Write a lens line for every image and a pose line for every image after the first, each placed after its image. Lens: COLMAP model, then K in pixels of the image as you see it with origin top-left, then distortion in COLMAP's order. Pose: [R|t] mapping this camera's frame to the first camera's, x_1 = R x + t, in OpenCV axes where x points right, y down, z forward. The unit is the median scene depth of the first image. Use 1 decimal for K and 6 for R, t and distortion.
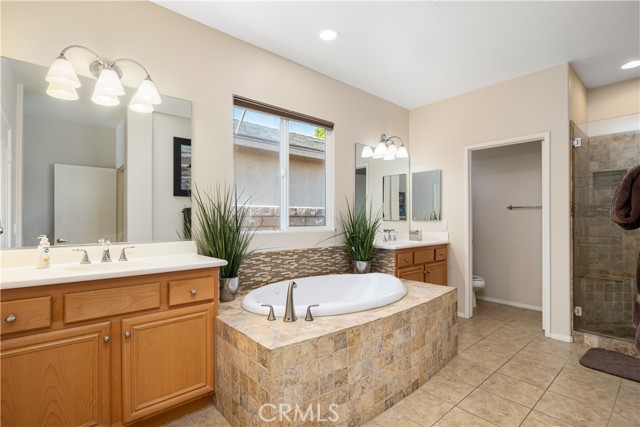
lens RADIAL K [[296.0, 0, 316.9], [0, 296.0, 216.1], [0, 0, 1]] dist [0.001922, 0.000262]
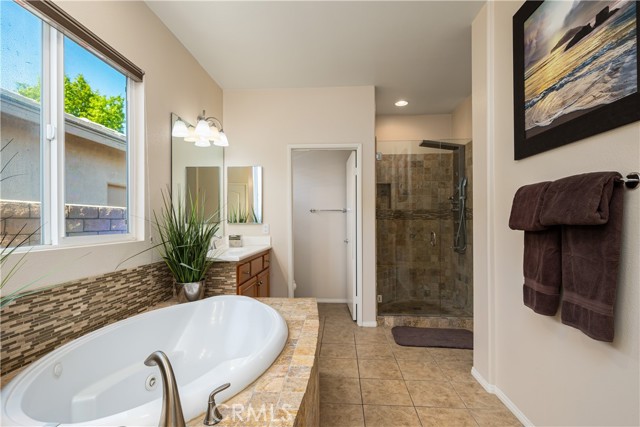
lens RADIAL K [[307.8, 0, 318.8], [0, 307.8, 221.6], [0, 0, 1]] dist [-0.000690, -0.000480]
pose [[0.711269, -0.002528, 0.702915, -0.150762], [-0.004383, 0.999958, 0.008030, 0.002208], [-0.702906, -0.008792, 0.711228, 0.280771]]
